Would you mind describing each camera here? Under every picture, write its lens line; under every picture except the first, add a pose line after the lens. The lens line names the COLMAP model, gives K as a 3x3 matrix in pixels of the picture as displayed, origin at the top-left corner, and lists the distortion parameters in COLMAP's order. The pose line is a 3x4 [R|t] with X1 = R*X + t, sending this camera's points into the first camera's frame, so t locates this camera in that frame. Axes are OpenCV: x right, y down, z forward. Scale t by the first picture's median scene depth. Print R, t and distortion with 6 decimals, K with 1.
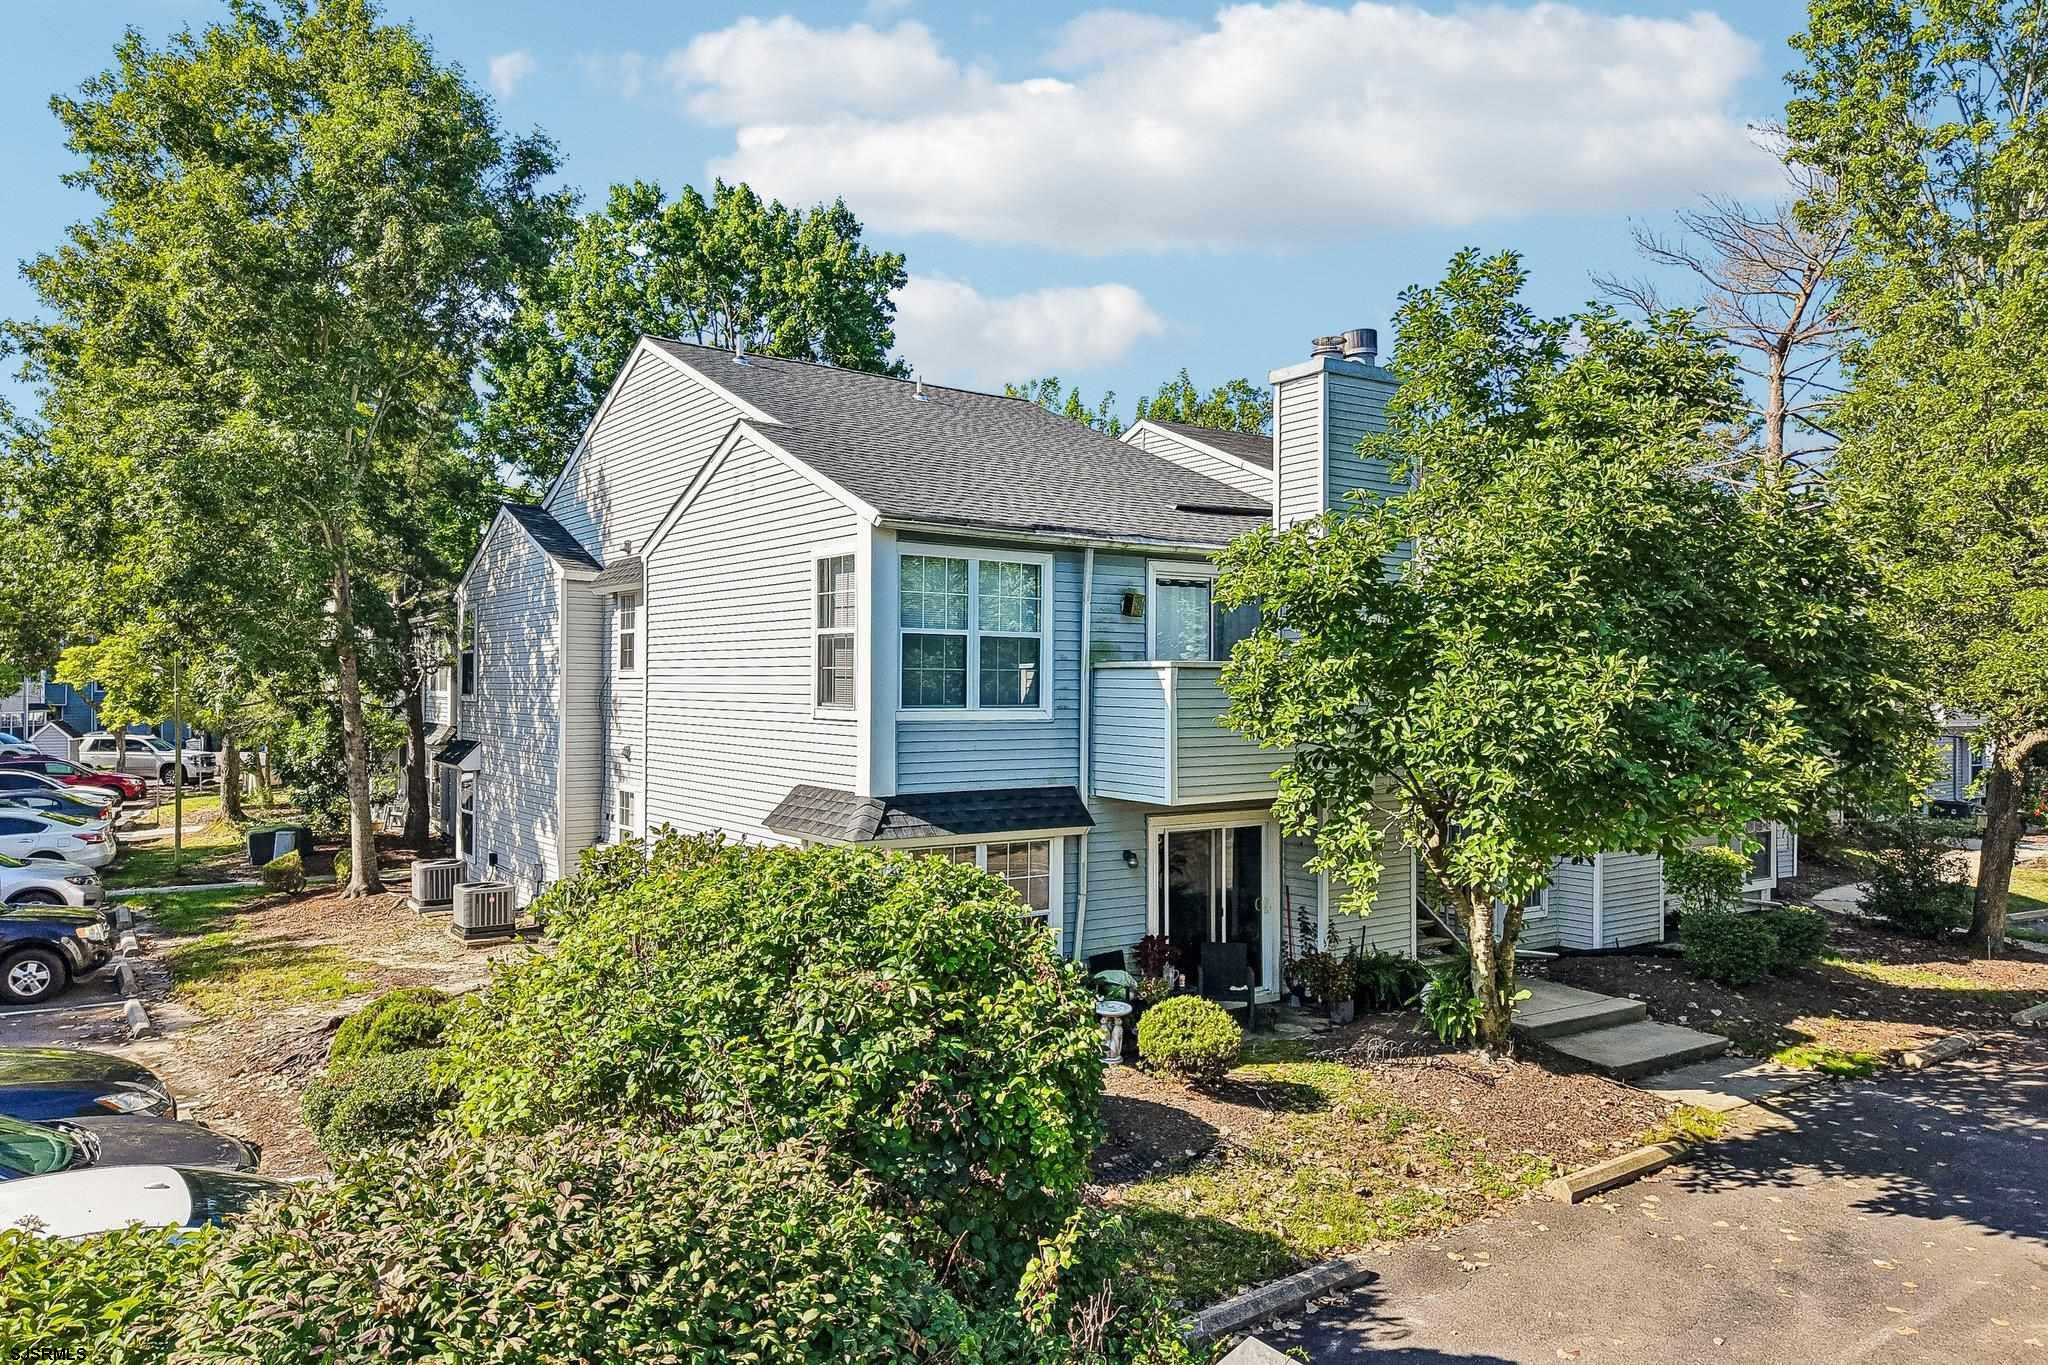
lens RADIAL K [[1384.1, 0, 1024.0], [0, 1384.1, 682.5], [0, 0, 1]] dist [0.019566, -0.027918]
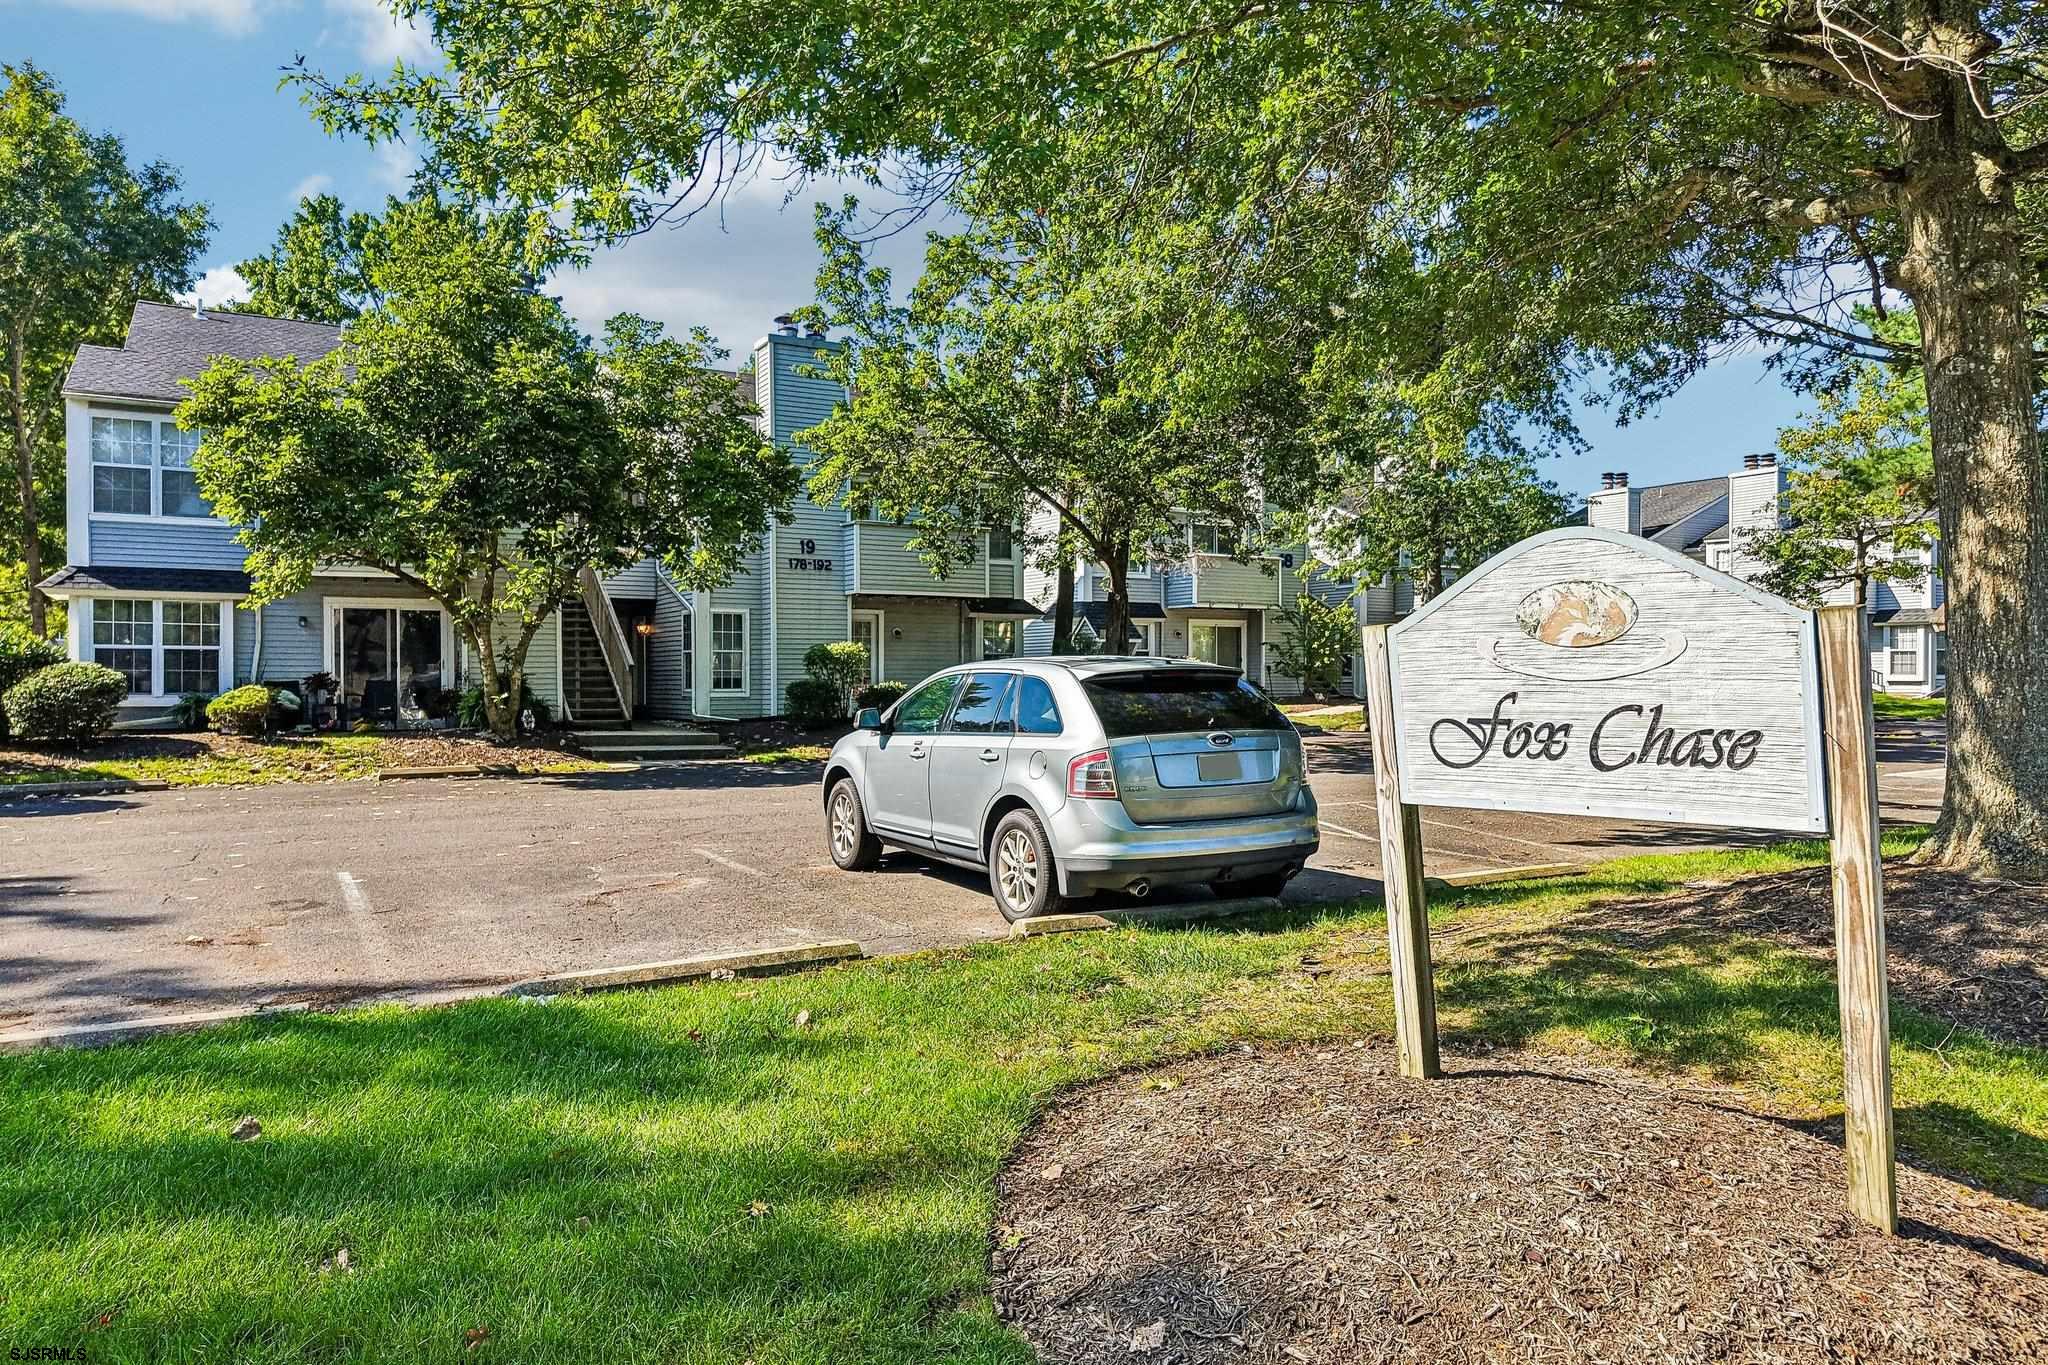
lens RADIAL K [[1384.1, 0, 1024.0], [0, 1384.1, 682.5], [0, 0, 1]] dist [0.019566, -0.027918]
pose [[0.995269, -0.007739, -0.096850, 1.147581], [0.007756, 0.999970, -0.000198, 0.227155], [0.096849, -0.000554, 0.995299, -0.505697]]
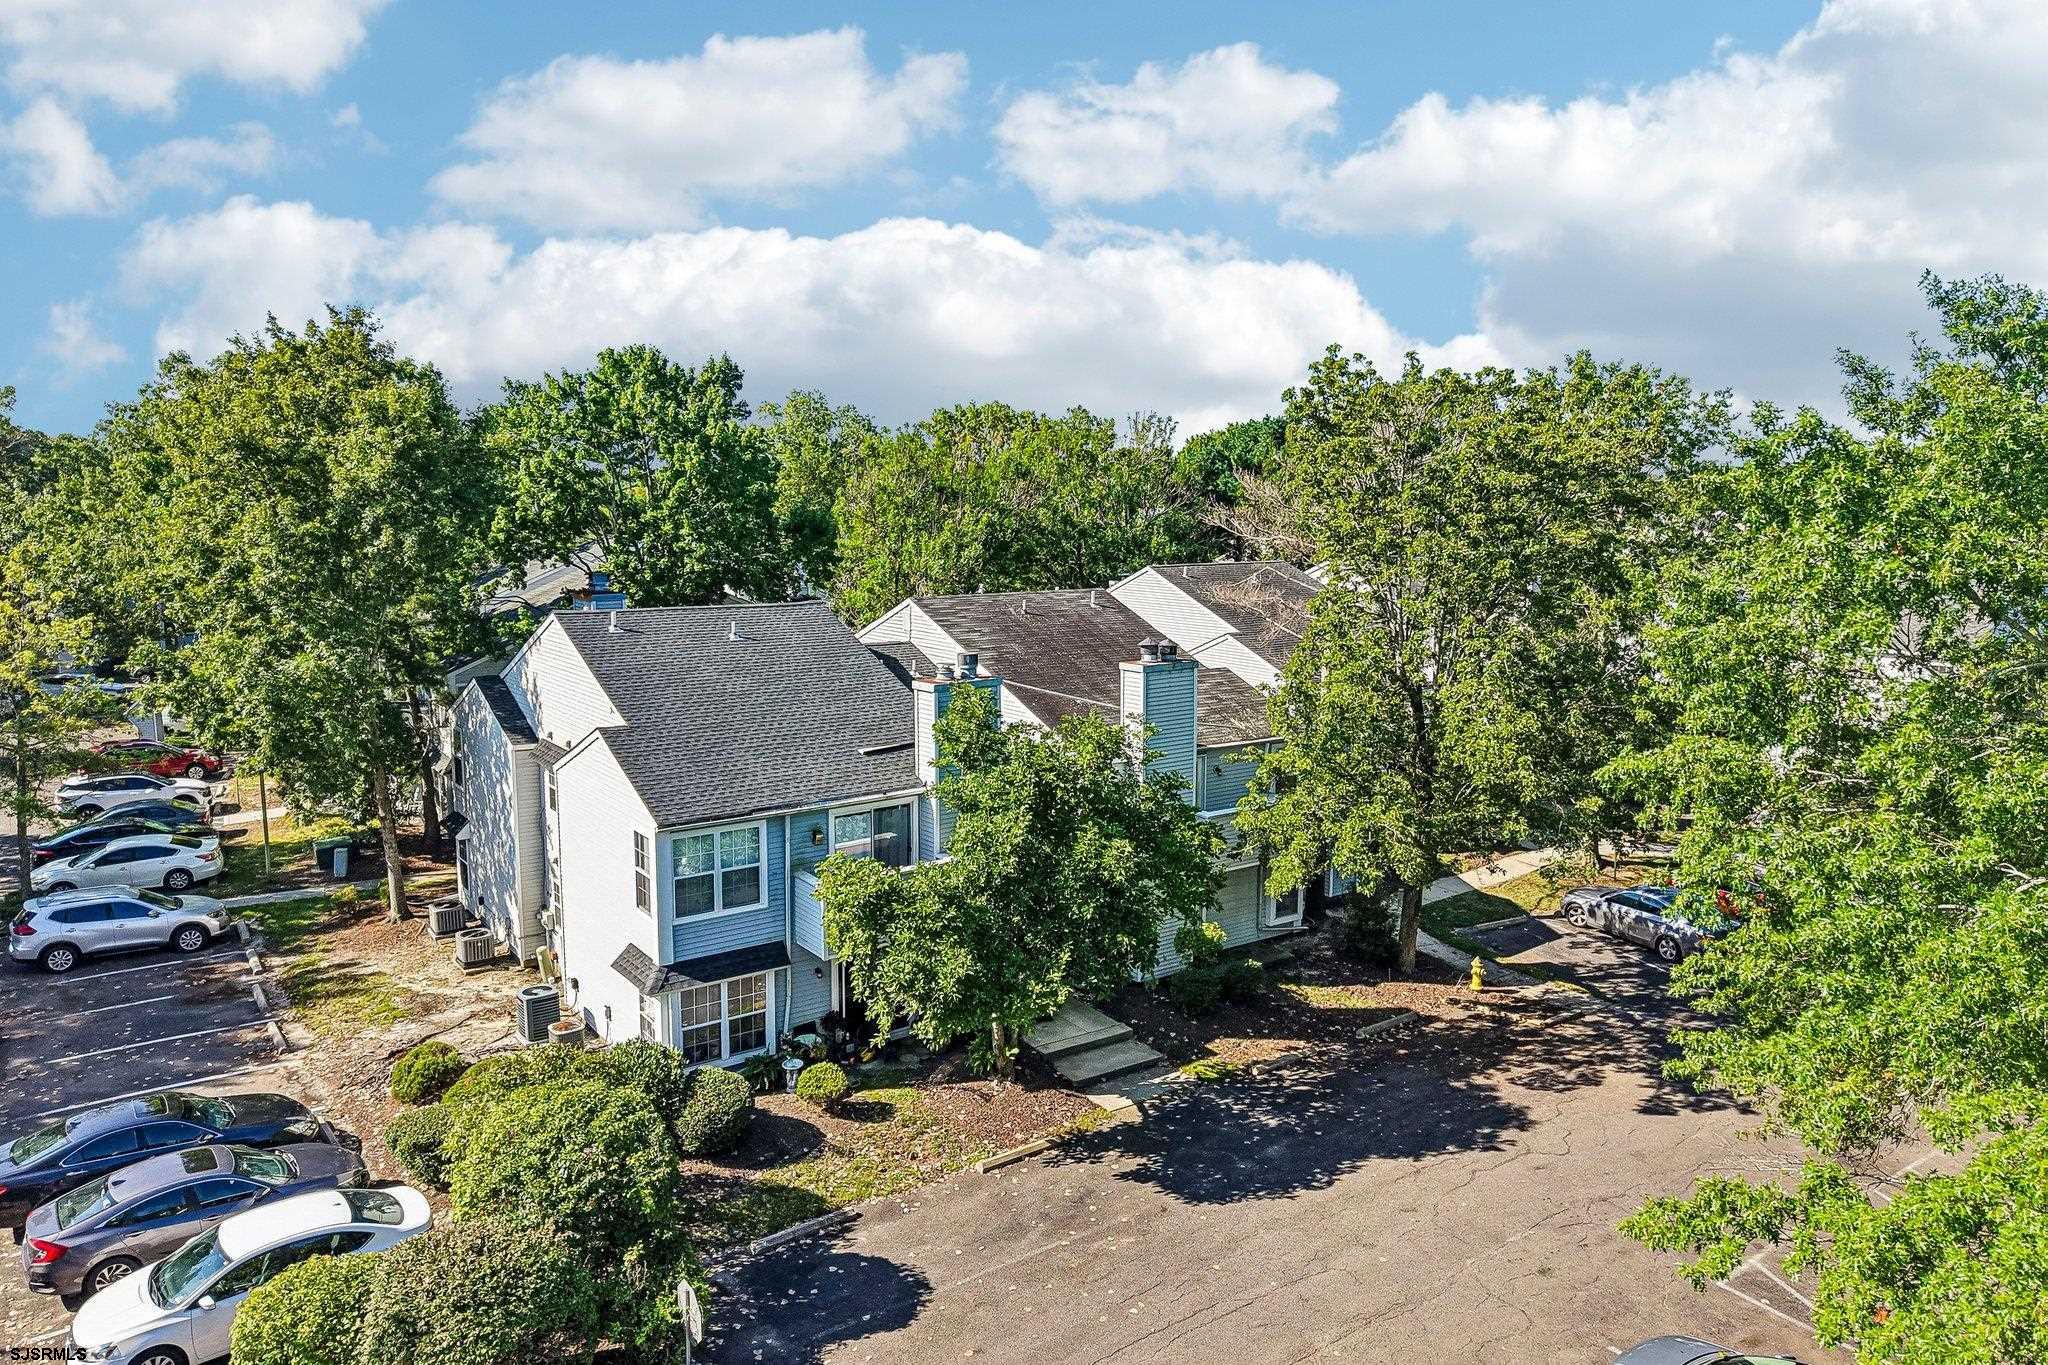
lens RADIAL K [[1363.0, 0, 1033.1], [0, 1363.0, 676.0], [0, 0, 1]] dist [0.005060, 0.000088]
pose [[0.999998, 0.000111, 0.001951, 0.403860], [-0.000377, 0.990577, 0.136955, -0.575759], [-0.001917, -0.136955, 0.990575, -0.834562]]
